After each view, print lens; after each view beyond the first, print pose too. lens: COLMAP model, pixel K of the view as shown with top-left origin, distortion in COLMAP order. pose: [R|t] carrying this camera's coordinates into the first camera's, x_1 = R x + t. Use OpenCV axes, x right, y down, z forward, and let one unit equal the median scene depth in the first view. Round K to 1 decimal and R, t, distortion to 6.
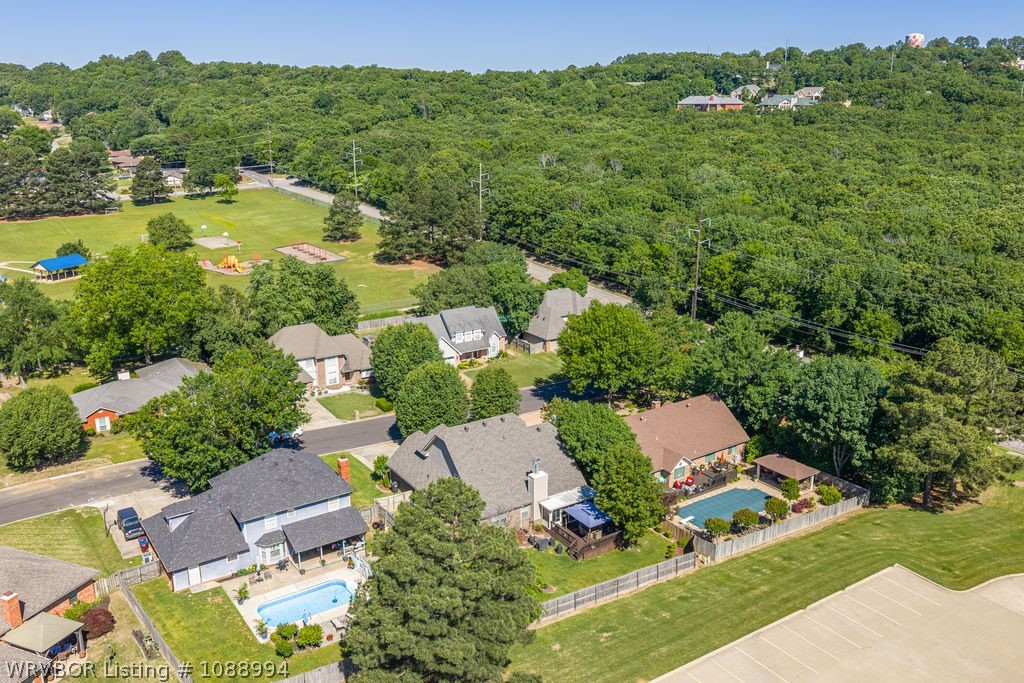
lens RADIAL K [[845.2, 0, 516.6], [0, 845.2, 339.7], [0, 0, 1]] dist [0.026157, -0.050549]
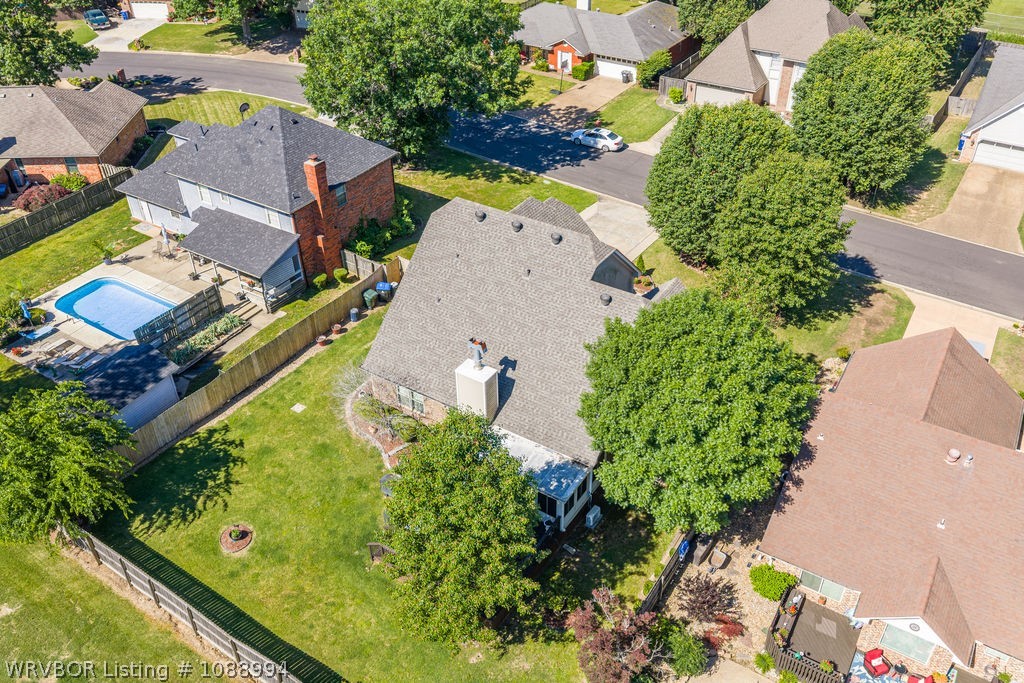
lens RADIAL K [[845.2, 0, 513.9], [0, 845.2, 338.5], [0, 0, 1]] dist [0.026157, -0.050549]
pose [[0.393439, 0.537654, -0.745744, 0.246468], [-0.245606, 0.843151, 0.478304, -0.051772], [0.885936, -0.005024, 0.463780, 0.551047]]
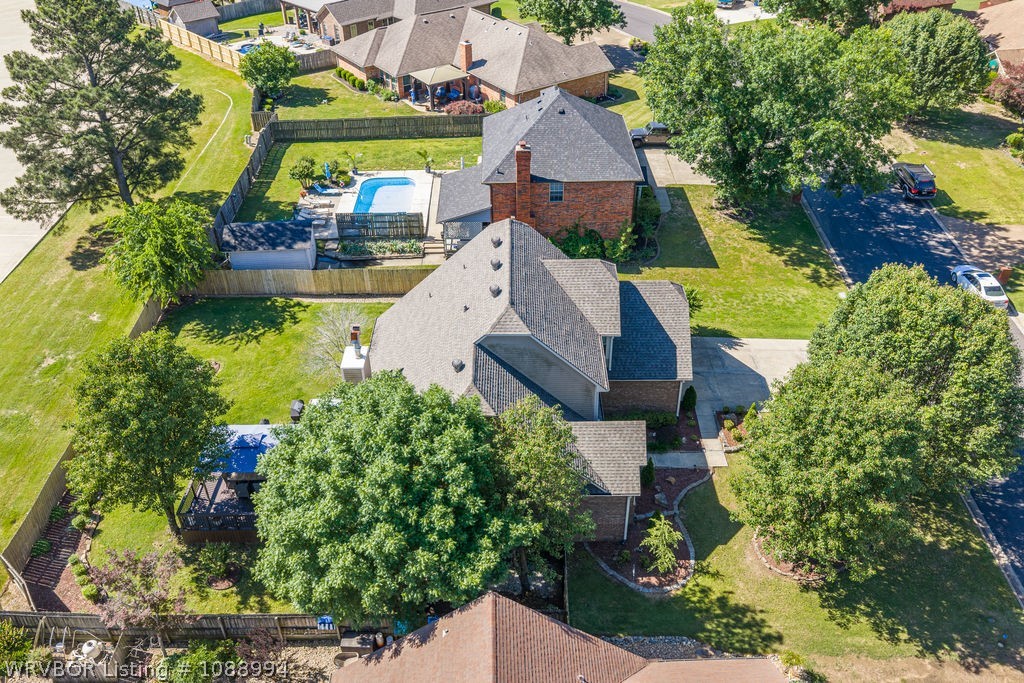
lens RADIAL K [[845.2, 0, 513.4], [0, 845.2, 343.0], [0, 0, 1]] dist [0.026157, -0.050549]
pose [[-0.552400, 0.494704, -0.670911, 0.195649], [-0.222313, 0.688272, 0.690549, -0.127982], [0.803387, 0.530612, -0.270222, 0.813097]]
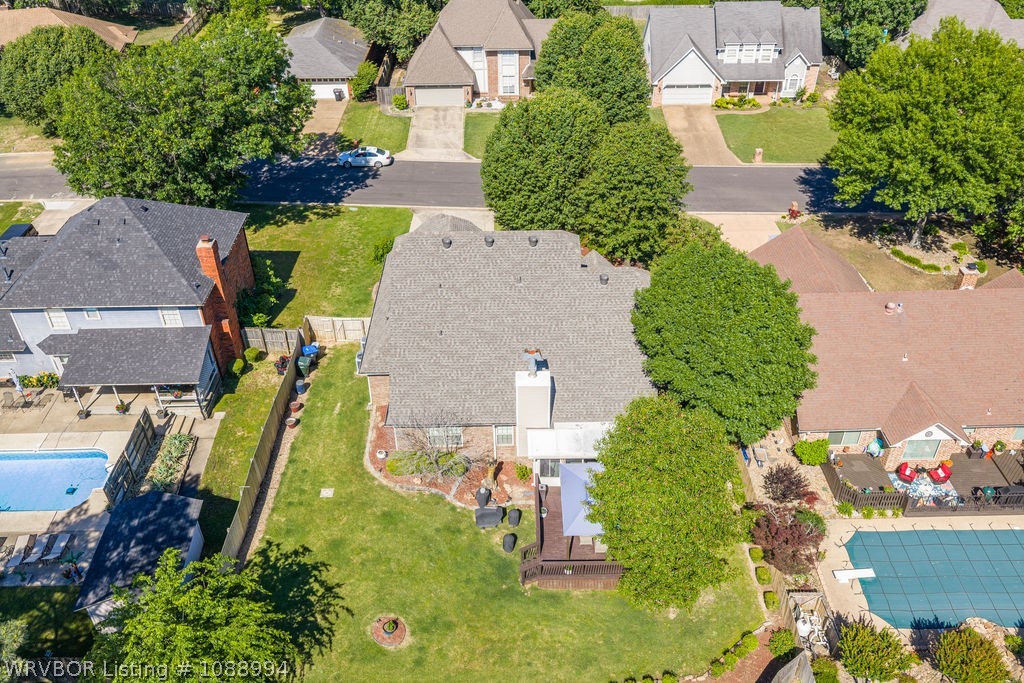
lens RADIAL K [[845.2, 0, 514.6], [0, 845.2, 340.9], [0, 0, 1]] dist [0.026157, -0.050549]
pose [[0.835194, 0.319930, -0.447321, 0.151690], [-0.144533, 0.912474, 0.382755, -0.027097], [0.530623, -0.255022, 0.808333, 0.420048]]
